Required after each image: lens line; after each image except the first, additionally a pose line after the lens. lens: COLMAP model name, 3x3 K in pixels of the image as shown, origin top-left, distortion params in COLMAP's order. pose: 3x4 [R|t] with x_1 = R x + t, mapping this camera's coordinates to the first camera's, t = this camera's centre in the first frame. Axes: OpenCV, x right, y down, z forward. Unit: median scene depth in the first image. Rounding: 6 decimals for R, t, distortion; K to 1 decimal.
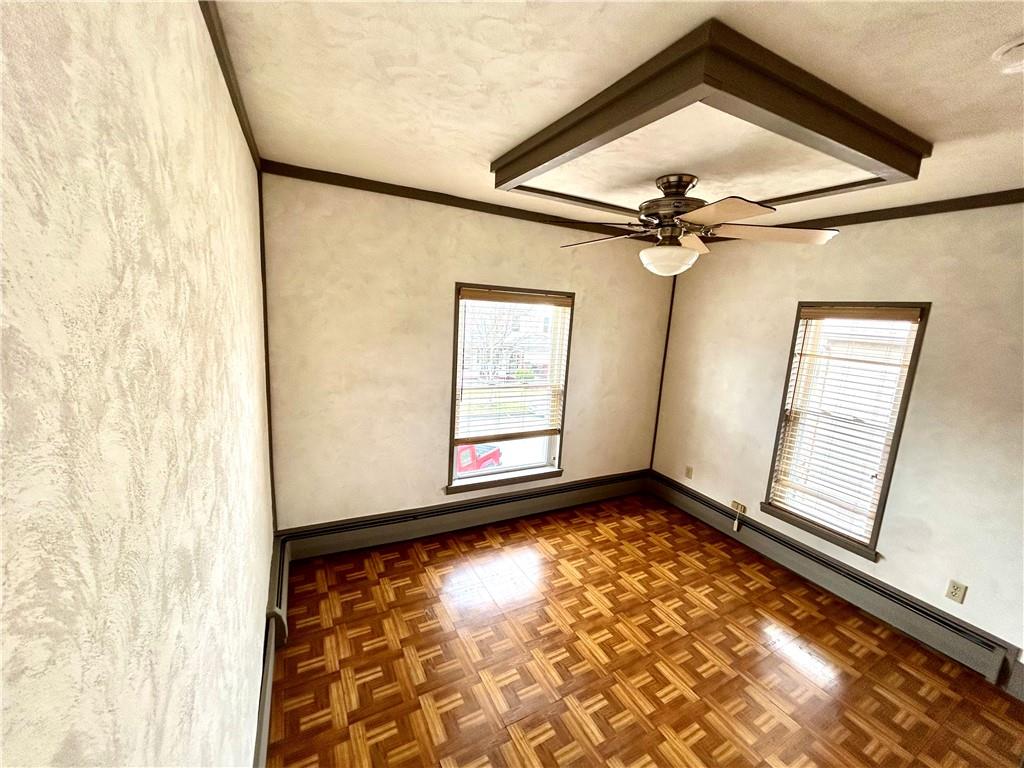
lens RADIAL K [[413.6, 0, 512.5], [0, 413.6, 382.9], [0, 0, 1]] dist [0.000694, 0.001131]
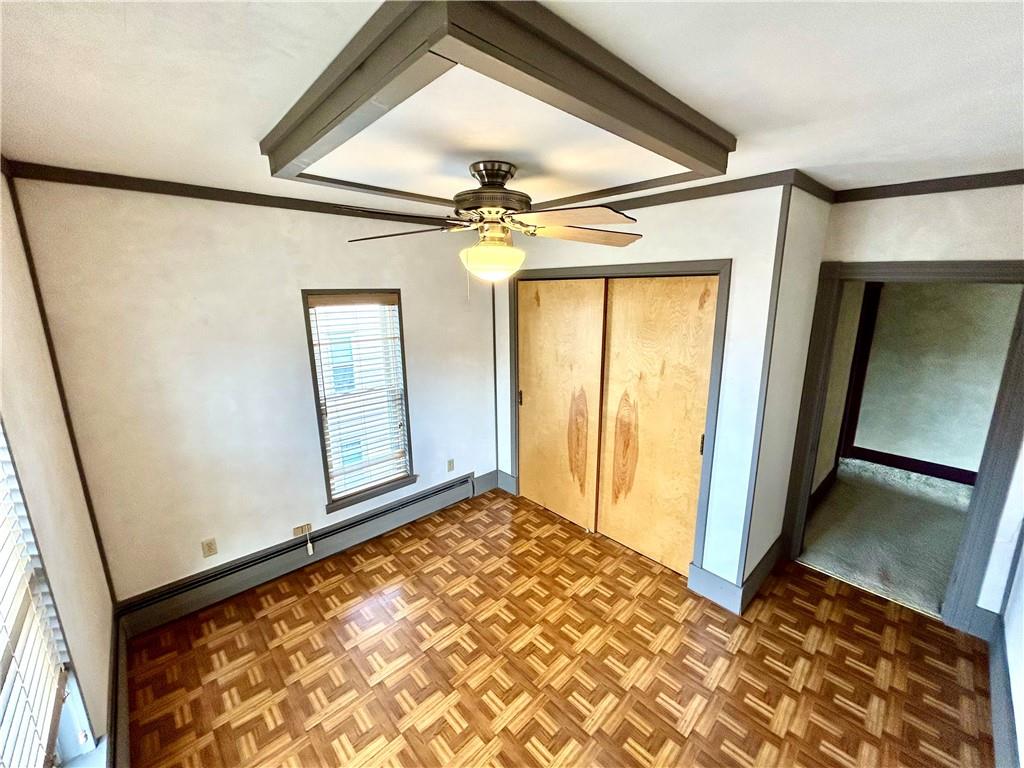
lens RADIAL K [[413.6, 0, 516.3], [0, 413.6, 383.1], [0, 0, 1]] dist [0.000694, 0.001131]
pose [[-0.270455, -0.266312, 0.925166, -0.356253], [0.158248, 0.935610, 0.315580, -0.231278], [-0.949637, 0.231756, -0.210897, 0.847393]]
